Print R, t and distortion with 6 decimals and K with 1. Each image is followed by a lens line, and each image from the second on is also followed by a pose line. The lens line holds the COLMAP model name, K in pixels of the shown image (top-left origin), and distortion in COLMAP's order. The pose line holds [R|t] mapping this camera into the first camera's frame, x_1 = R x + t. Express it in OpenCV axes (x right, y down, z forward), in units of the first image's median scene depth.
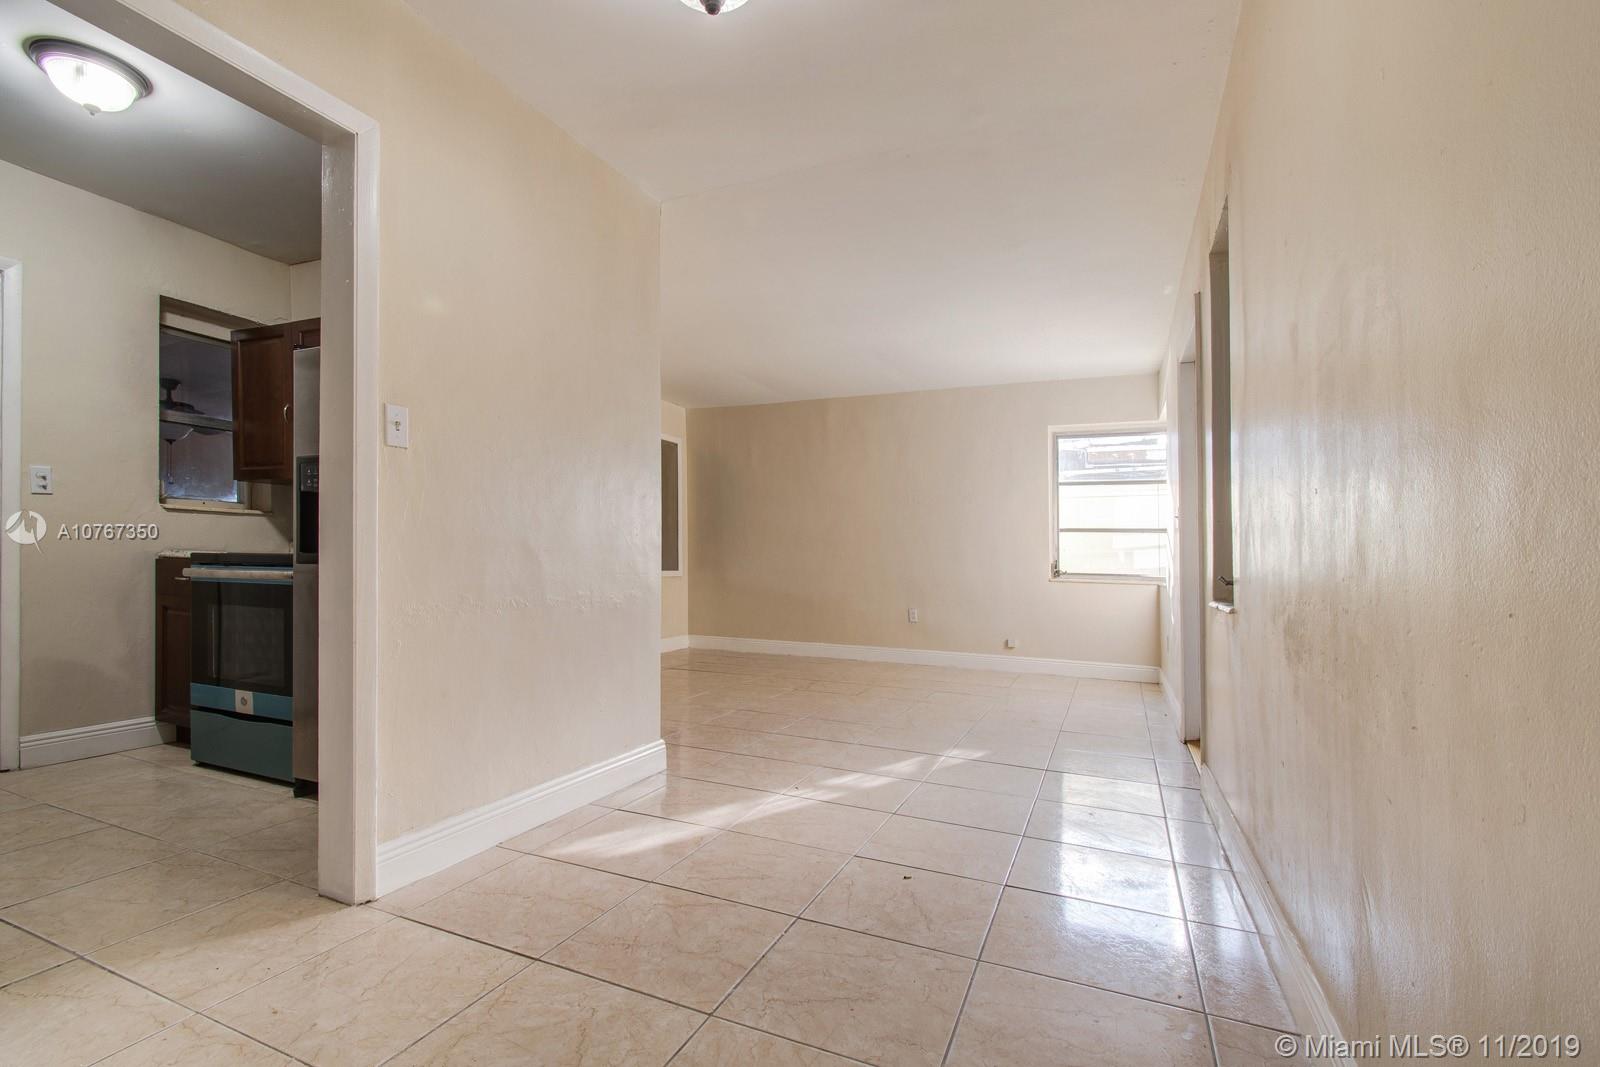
lens RADIAL K [[745.6, 0, 792.1], [0, 745.6, 565.2], [0, 0, 1]] dist [0.000365, -0.000156]
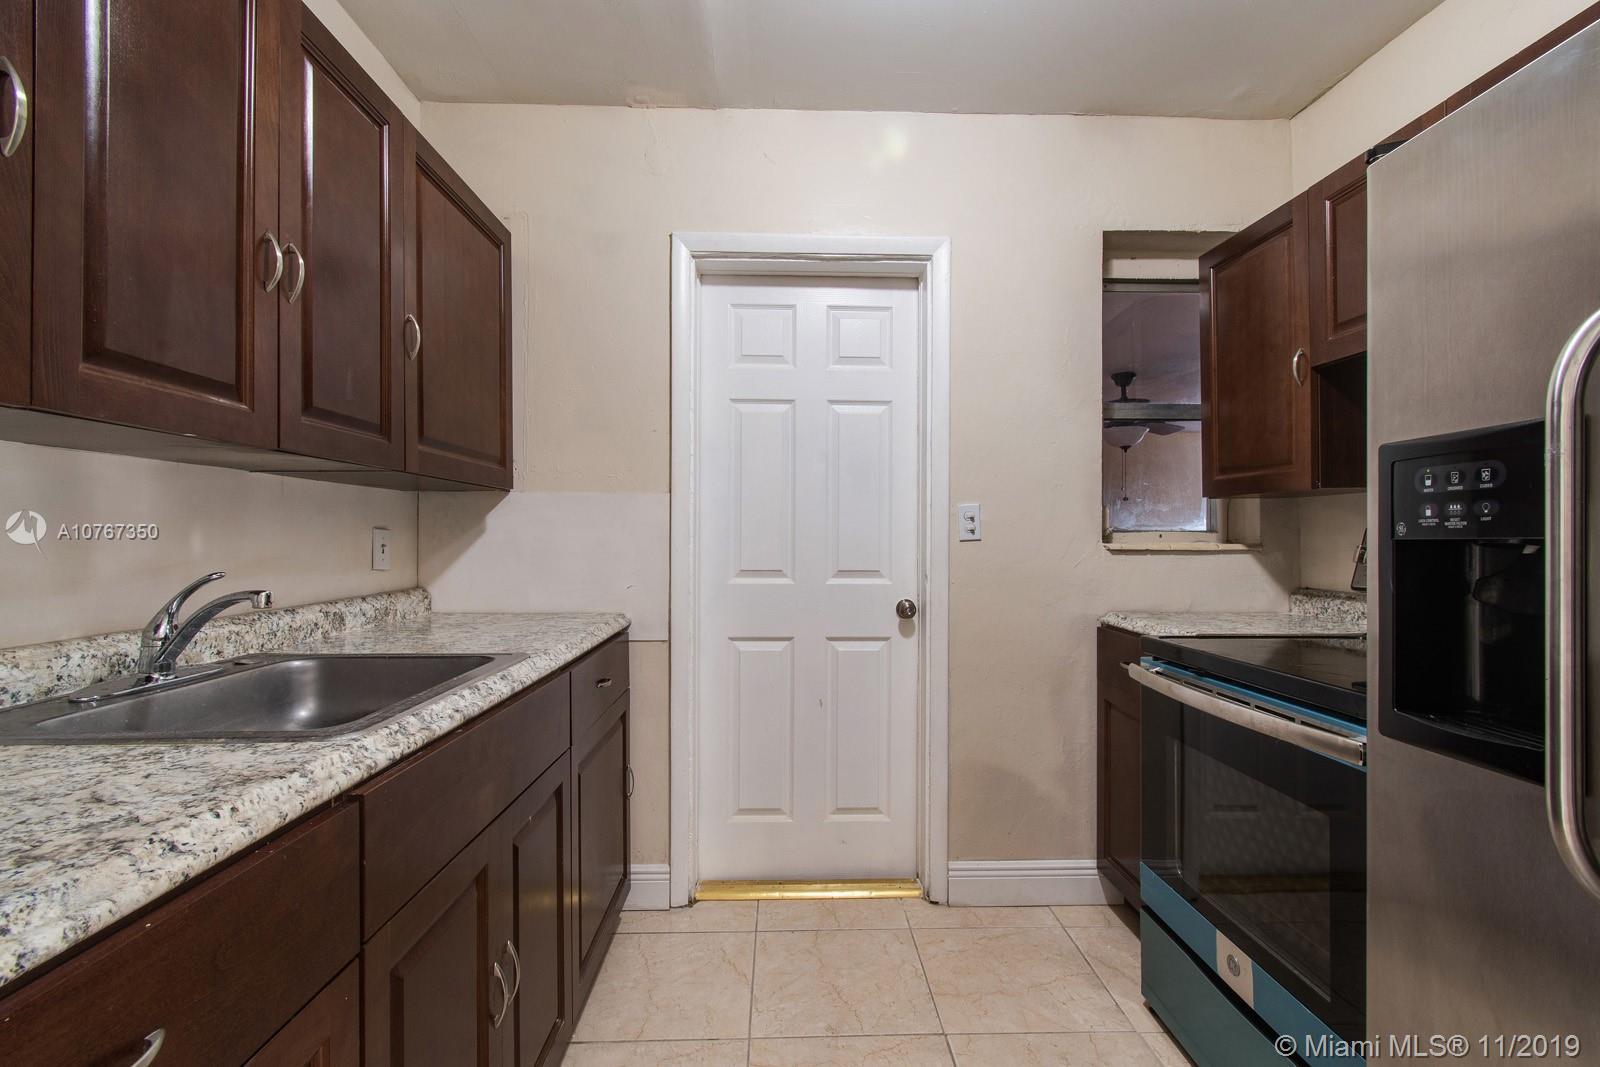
lens RADIAL K [[727.5, 0, 799.8], [0, 727.5, 550.7], [0, 0, 1]] dist [0.003785, 0.000317]
pose [[0.428704, 0.000558, -0.903445, -0.368080], [-0.000826, 1.000000, 0.000225, -0.074385], [0.903445, 0.000650, 0.428704, 0.466347]]
